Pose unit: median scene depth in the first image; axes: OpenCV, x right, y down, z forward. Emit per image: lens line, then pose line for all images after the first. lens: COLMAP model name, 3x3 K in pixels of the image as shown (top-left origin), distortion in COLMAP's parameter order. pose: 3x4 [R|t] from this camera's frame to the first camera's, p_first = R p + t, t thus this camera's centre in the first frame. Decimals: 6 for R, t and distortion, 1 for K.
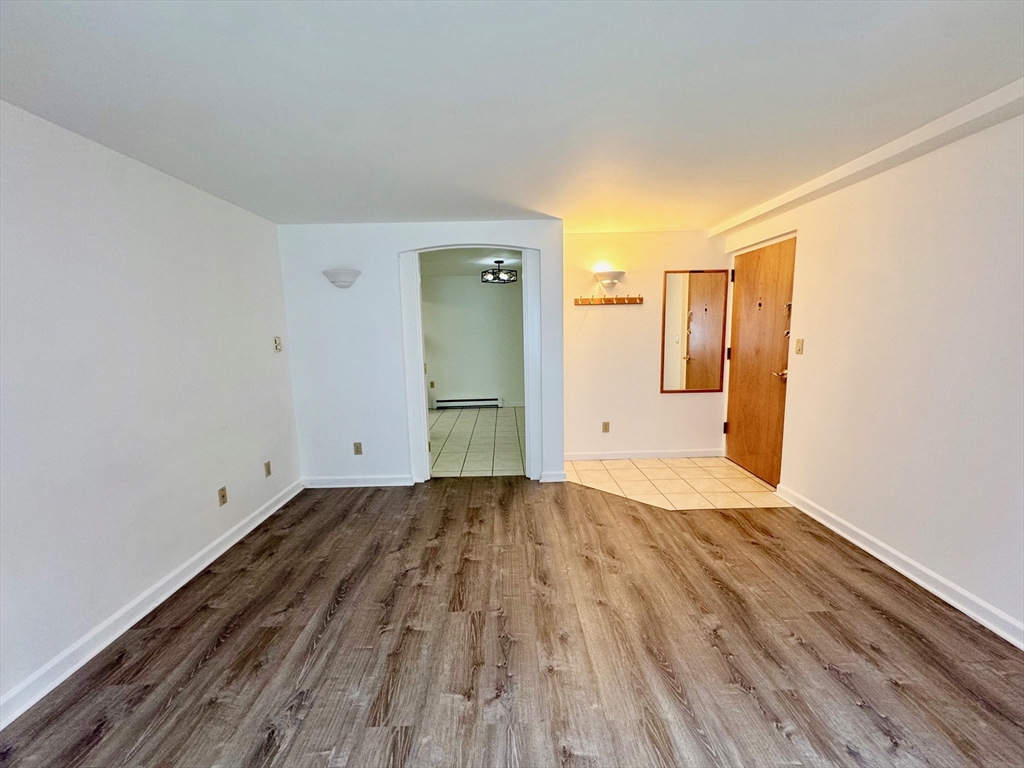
lens RADIAL K [[407.3, 0, 512.7], [0, 407.3, 381.9], [0, 0, 1]] dist [0.001390, 0.000229]
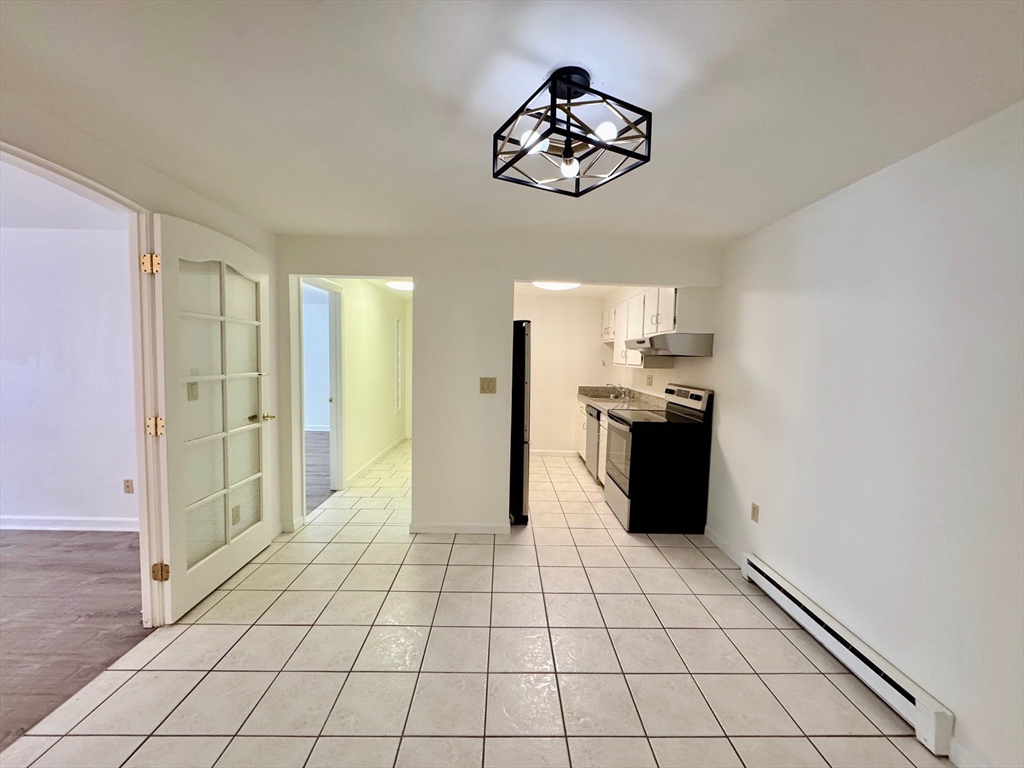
lens RADIAL K [[407.3, 0, 509.7], [0, 407.3, 380.8], [0, 0, 1]] dist [0.001390, 0.000229]
pose [[-0.013963, 0.084939, -0.996288, 0.437738], [-0.148891, 0.985100, 0.086072, -0.293871], [0.988755, 0.149541, -0.001108, 2.073914]]
